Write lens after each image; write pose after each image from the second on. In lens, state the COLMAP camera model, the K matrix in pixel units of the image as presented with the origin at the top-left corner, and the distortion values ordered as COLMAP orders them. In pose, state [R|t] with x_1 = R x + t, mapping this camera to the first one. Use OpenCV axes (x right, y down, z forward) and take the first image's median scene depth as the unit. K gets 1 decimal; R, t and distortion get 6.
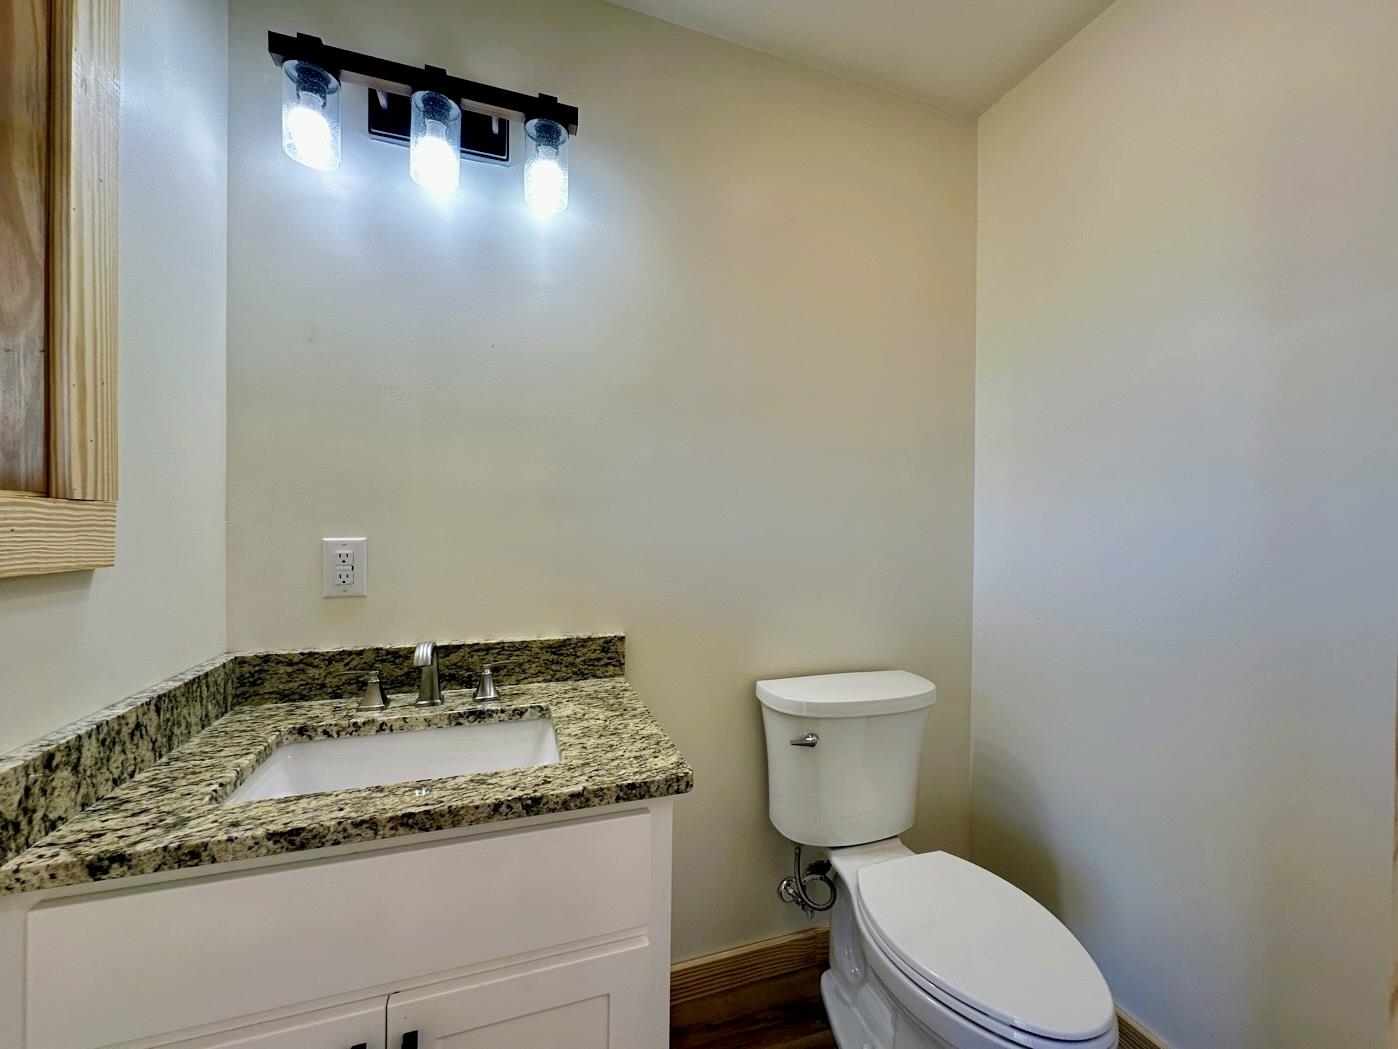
lens RADIAL K [[558.2, 0, 699.0], [0, 558.2, 524.5], [0, 0, 1]] dist [-0.001318, -0.000171]
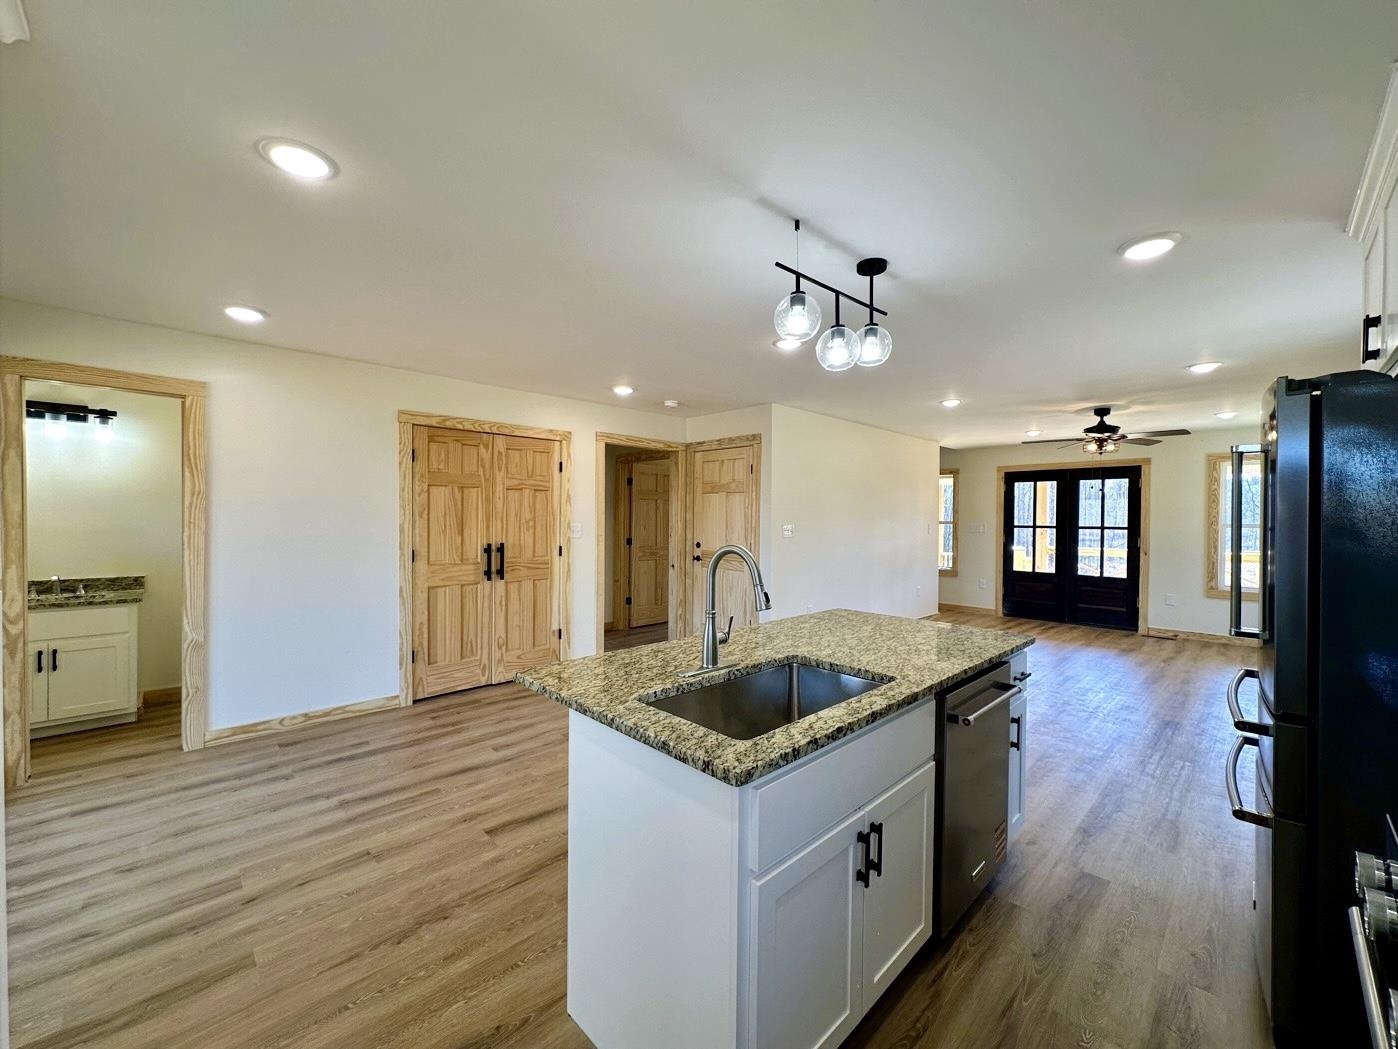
lens RADIAL K [[558.2, 0, 699.0], [0, 558.2, 524.5], [0, 0, 1]] dist [-0.001318, -0.000171]
pose [[0.907782, -0.005353, 0.419408, 1.473072], [0.000474, 0.999931, 0.011737, -0.126503], [-0.419442, -0.010456, 0.907722, -3.325836]]
